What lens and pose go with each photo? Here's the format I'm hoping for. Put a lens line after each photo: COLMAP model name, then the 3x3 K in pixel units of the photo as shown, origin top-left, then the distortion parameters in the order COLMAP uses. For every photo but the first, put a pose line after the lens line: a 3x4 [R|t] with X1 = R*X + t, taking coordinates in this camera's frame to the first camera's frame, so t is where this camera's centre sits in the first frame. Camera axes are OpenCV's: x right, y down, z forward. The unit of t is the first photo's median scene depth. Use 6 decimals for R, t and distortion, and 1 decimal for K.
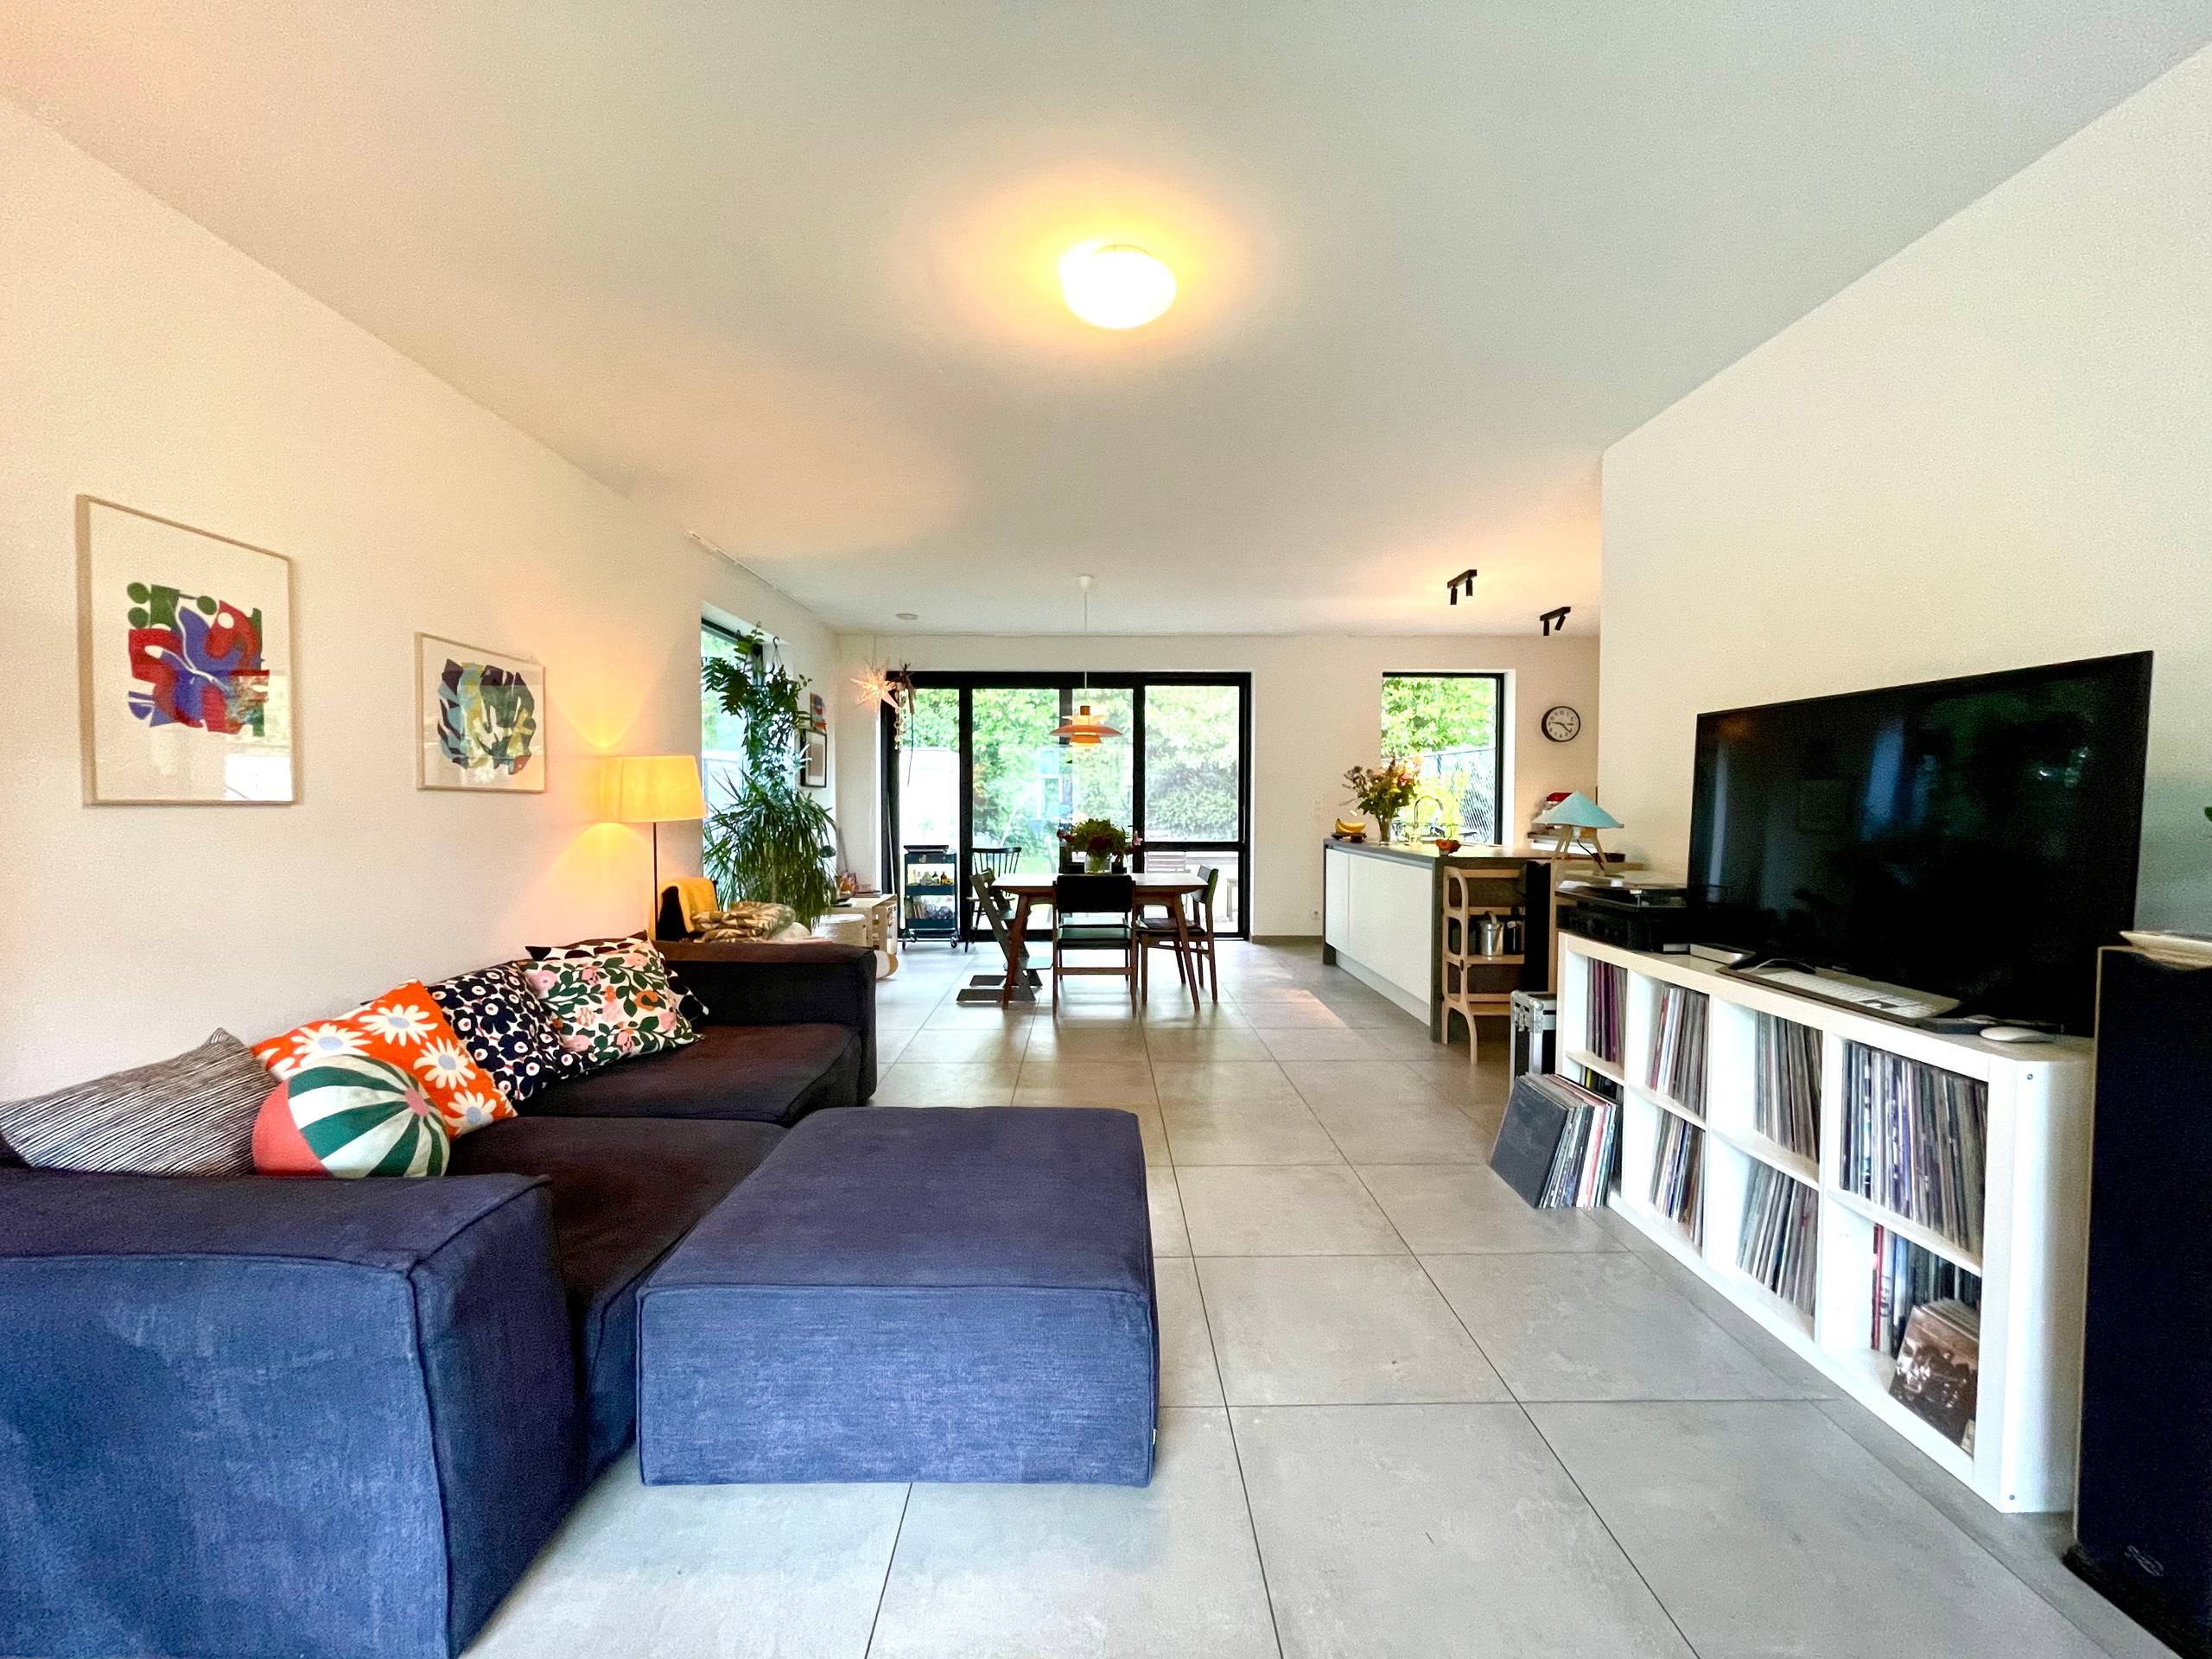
lens RADIAL K [[894.2, 0, 1104.0], [0, 894.2, 824.0], [0, 0, 1]] dist [-0.003709, 0.000225]
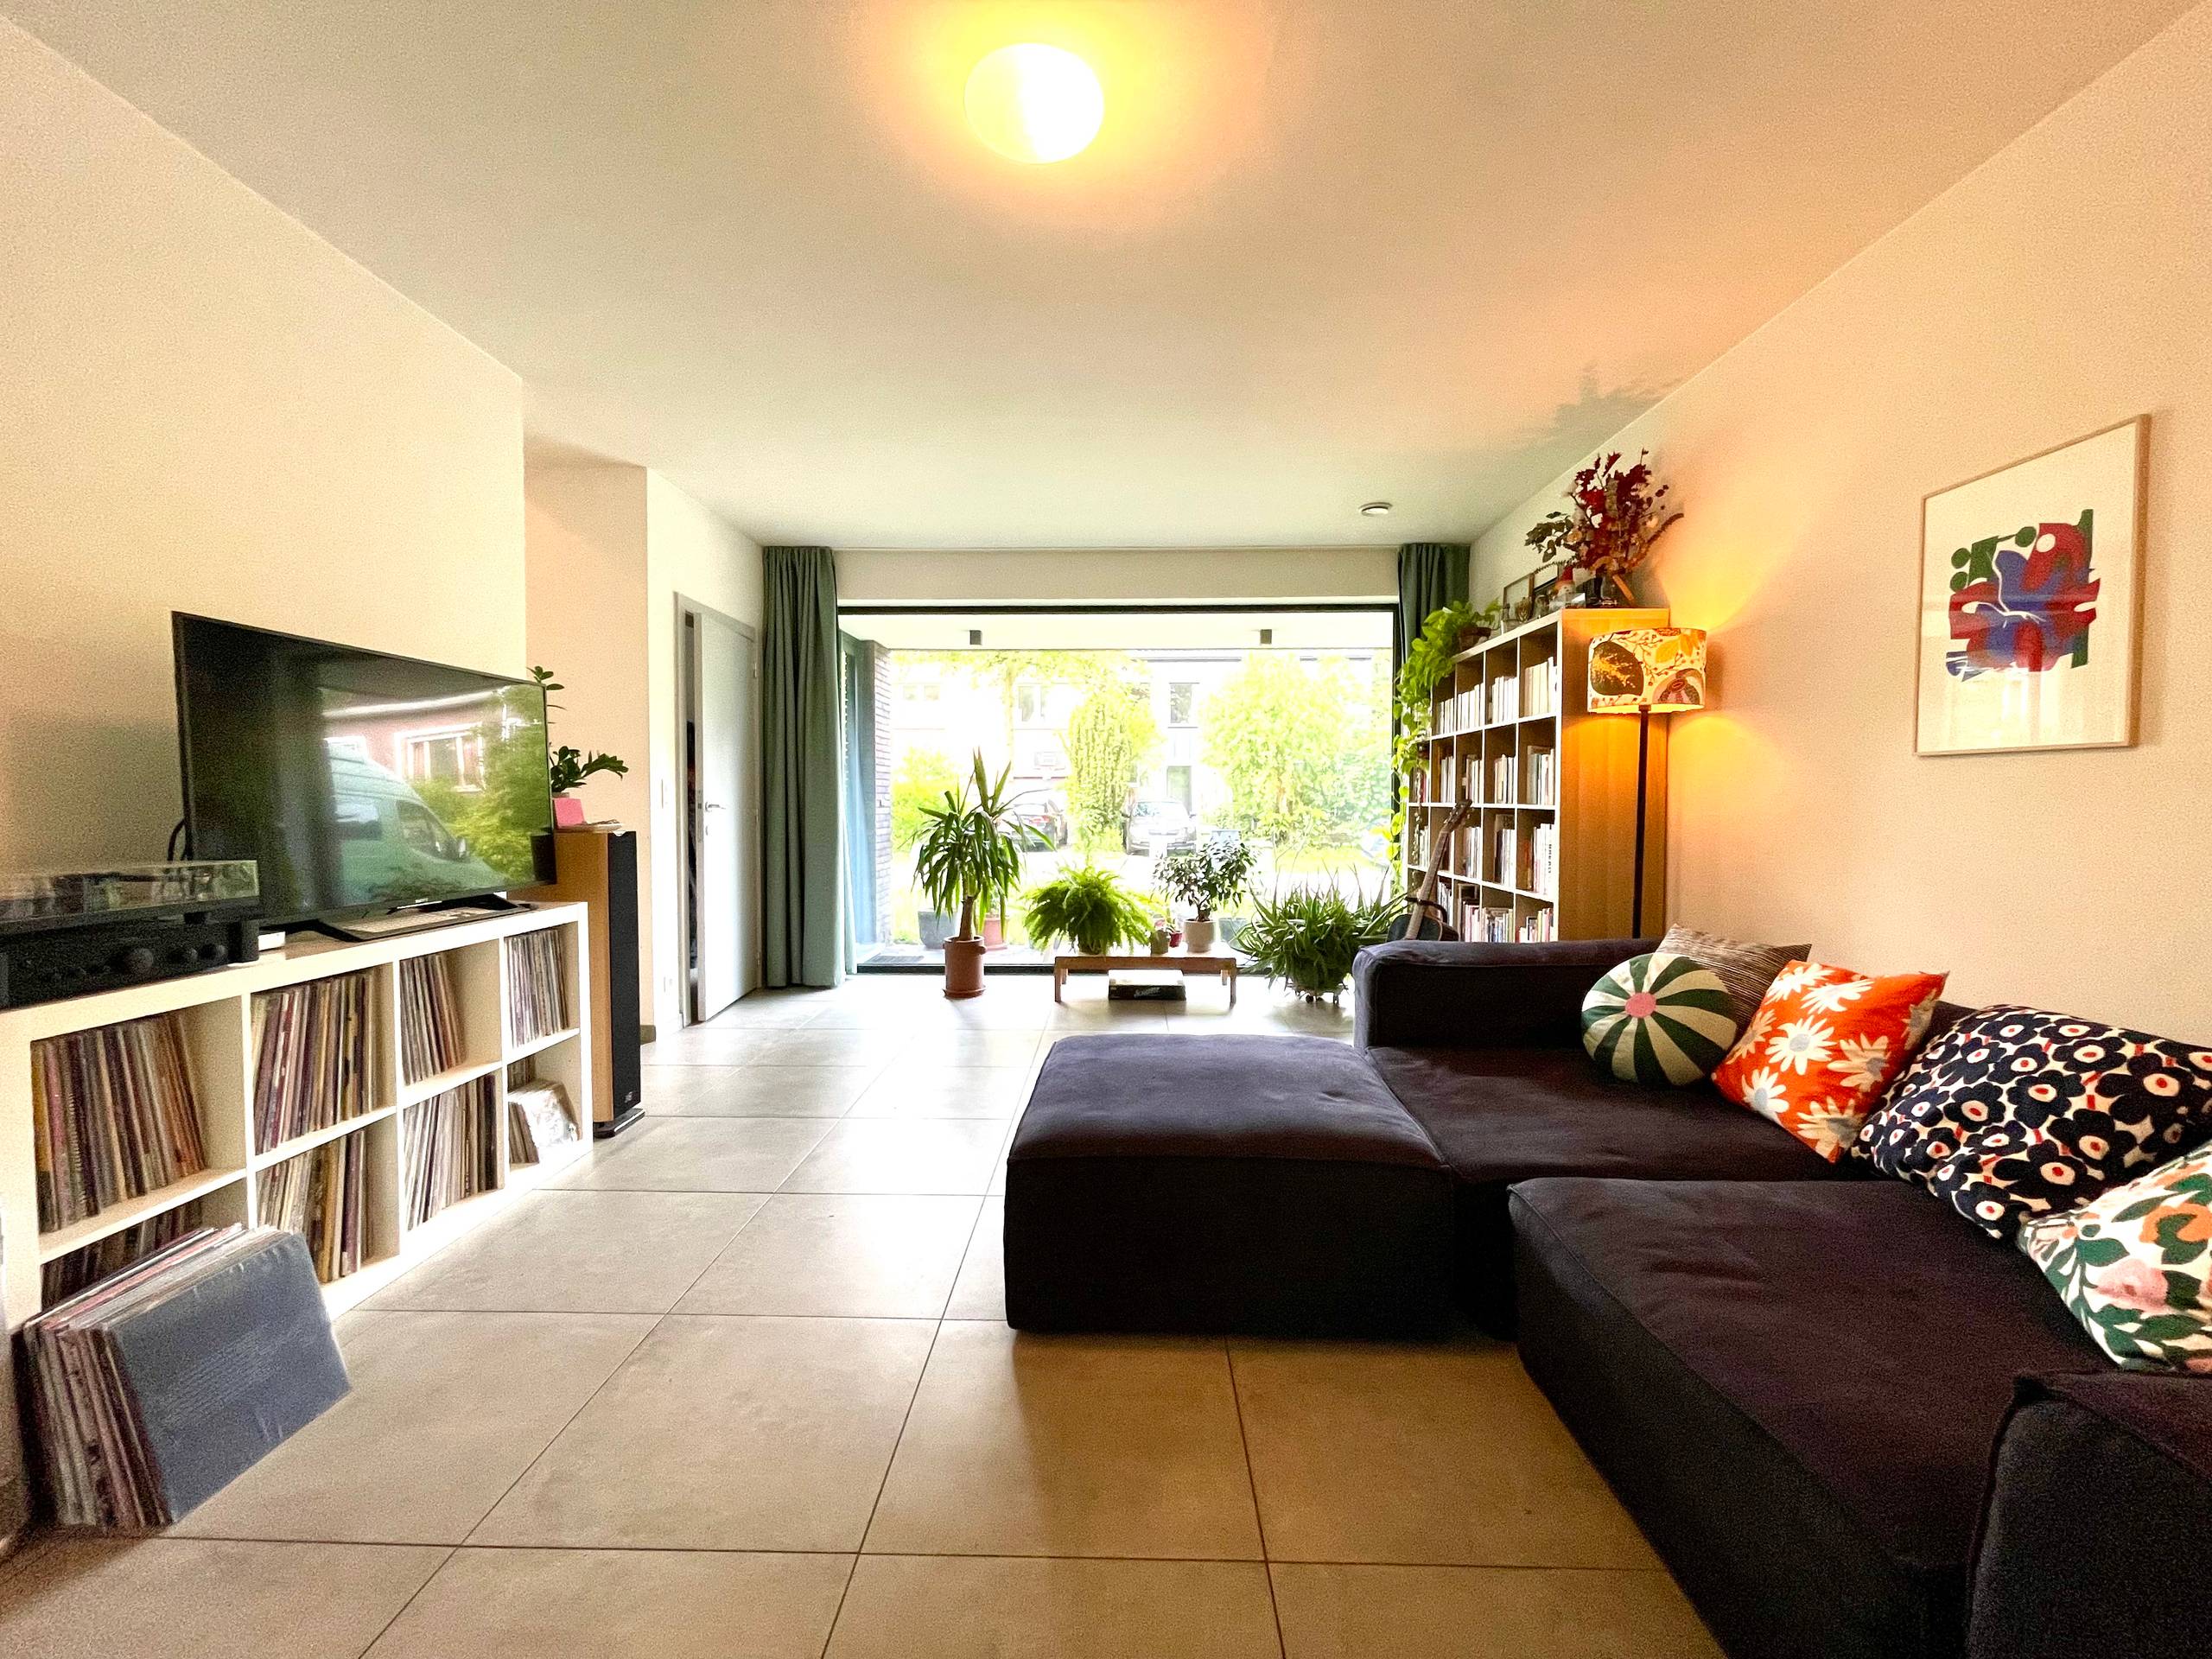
lens RADIAL K [[894.2, 0, 1104.0], [0, 894.2, 824.0], [0, 0, 1]] dist [-0.003709, 0.000225]
pose [[-0.999218, -0.002374, 0.039457, -0.076875], [-0.000197, 0.998483, 0.055068, 0.002340], [-0.039528, 0.055017, -0.997703, 1.797122]]
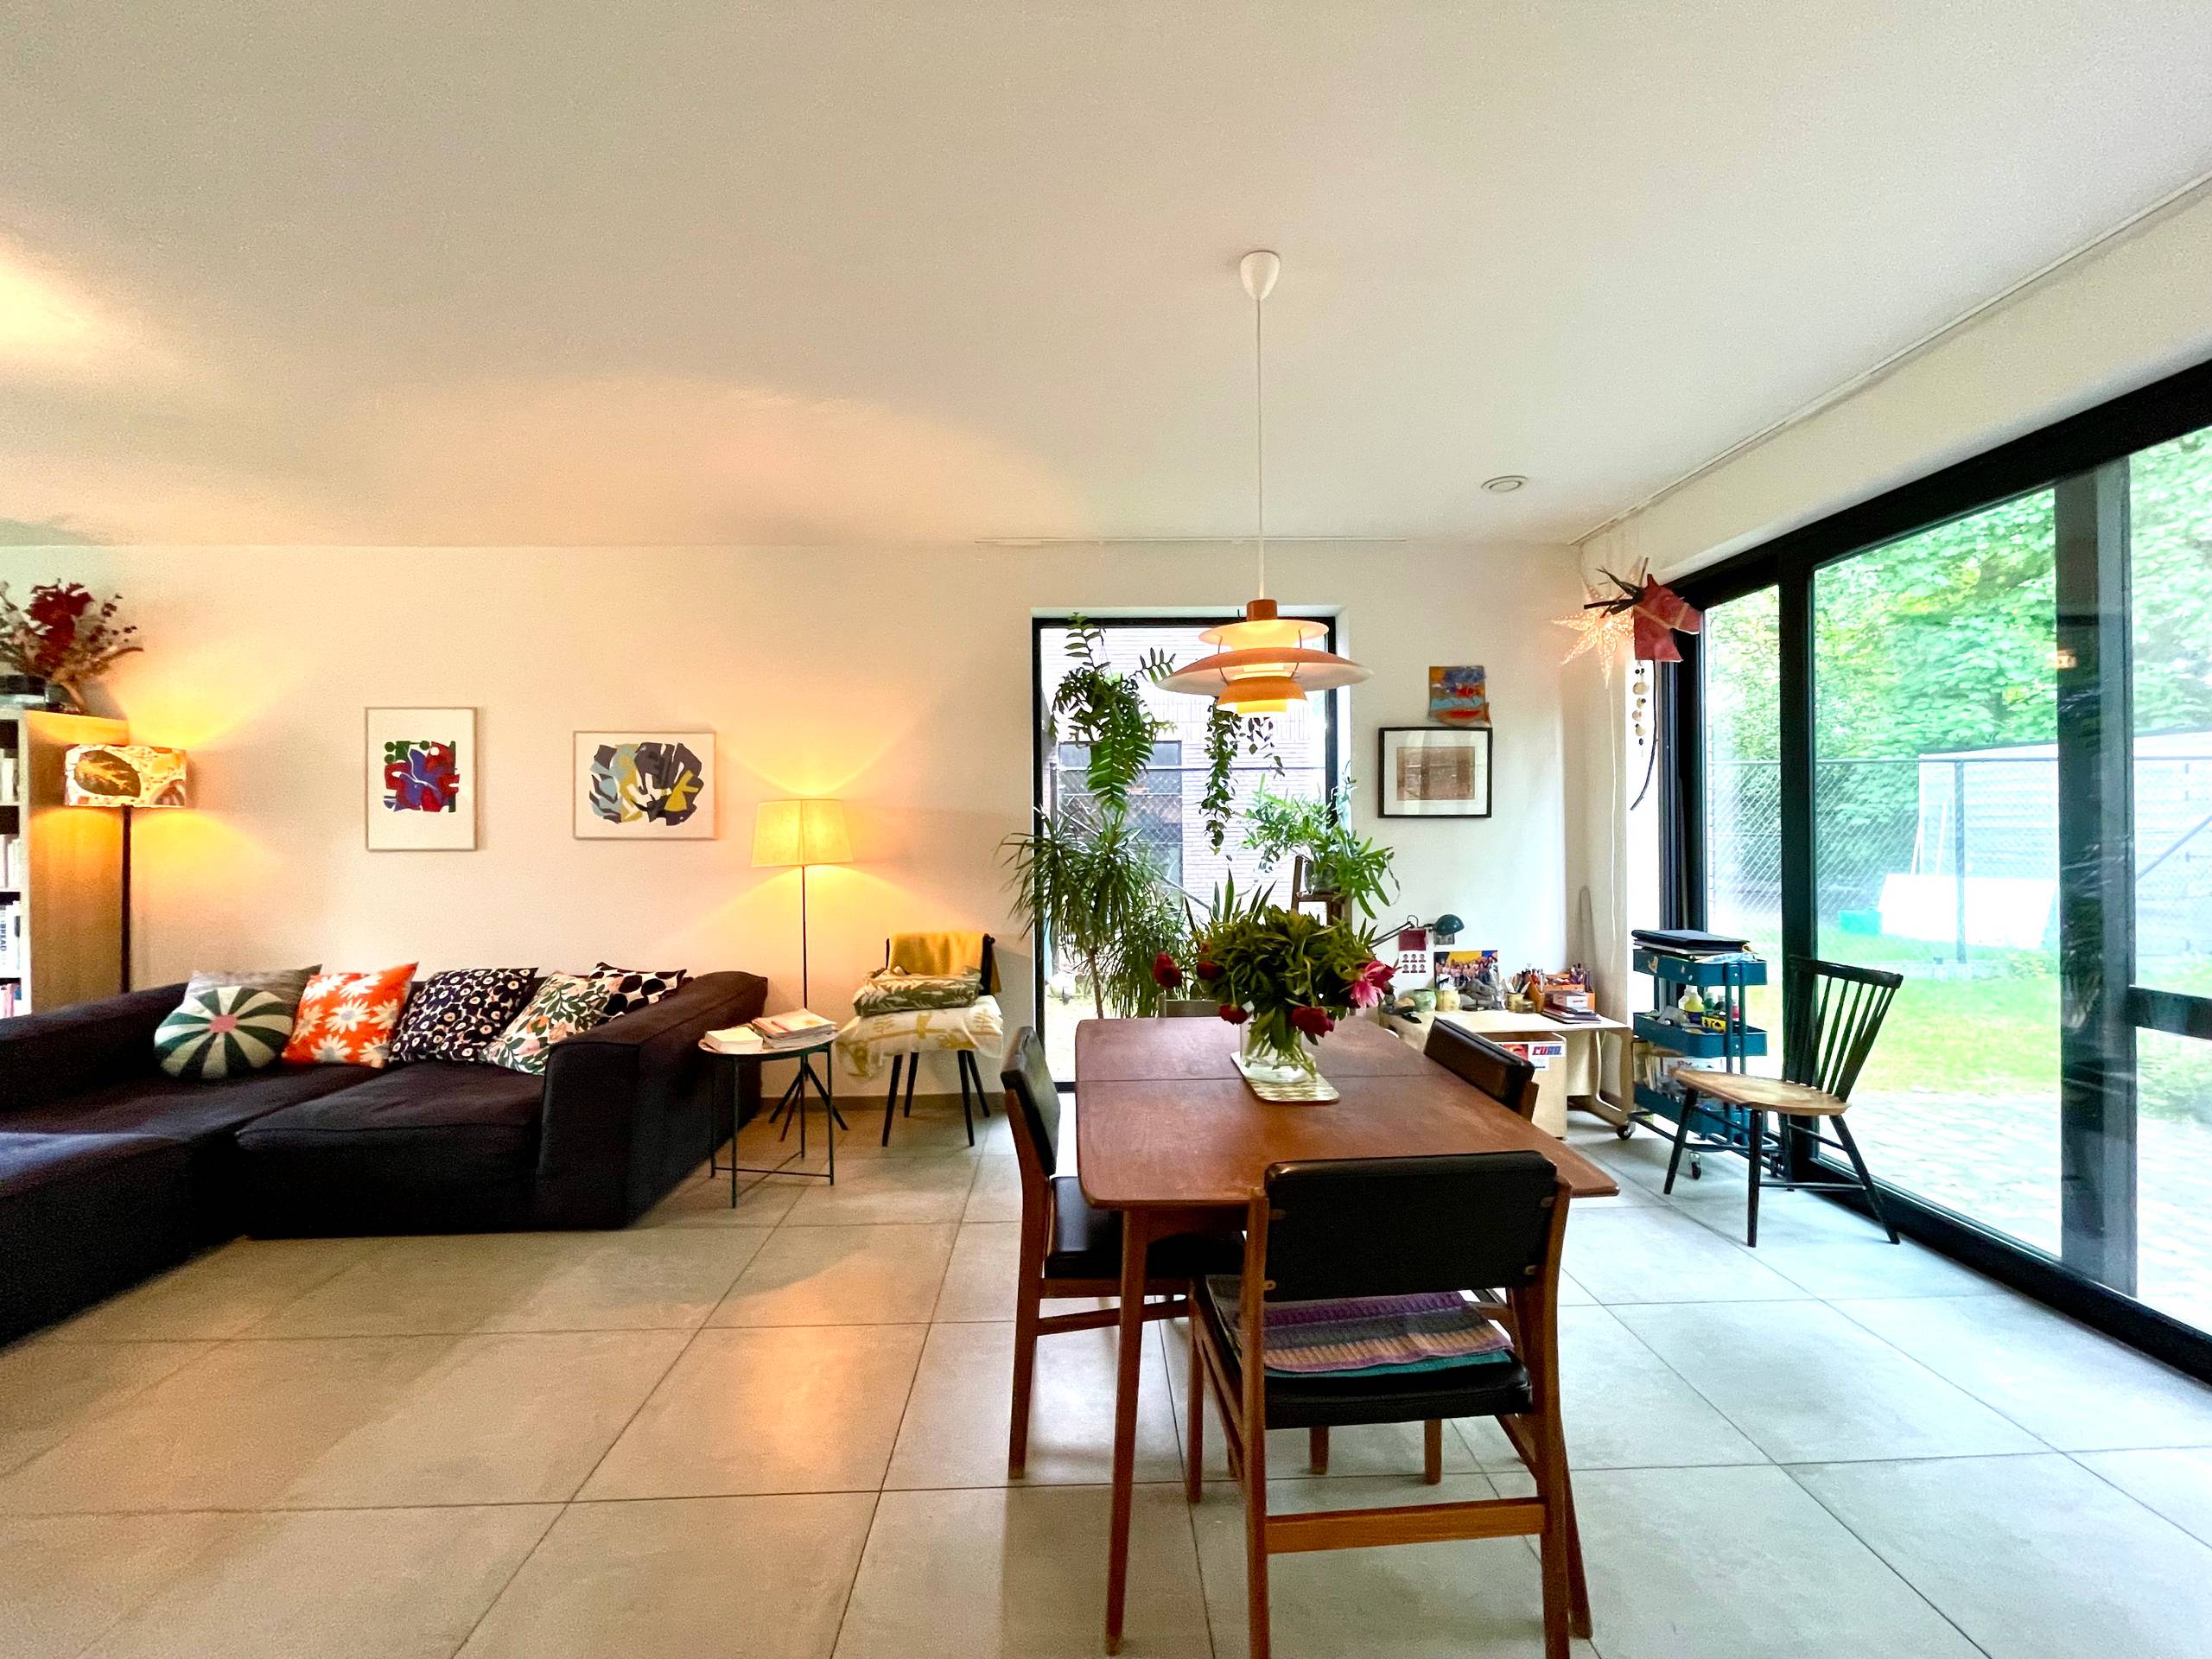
lens RADIAL K [[894.2, 0, 1104.0], [0, 894.2, 824.0], [0, 0, 1]] dist [-0.003709, 0.000225]
pose [[0.016293, -0.000869, -0.999867, 0.834792], [-0.018589, 0.999827, -0.001171, -0.092997], [0.999694, 0.018606, 0.016274, 2.197102]]
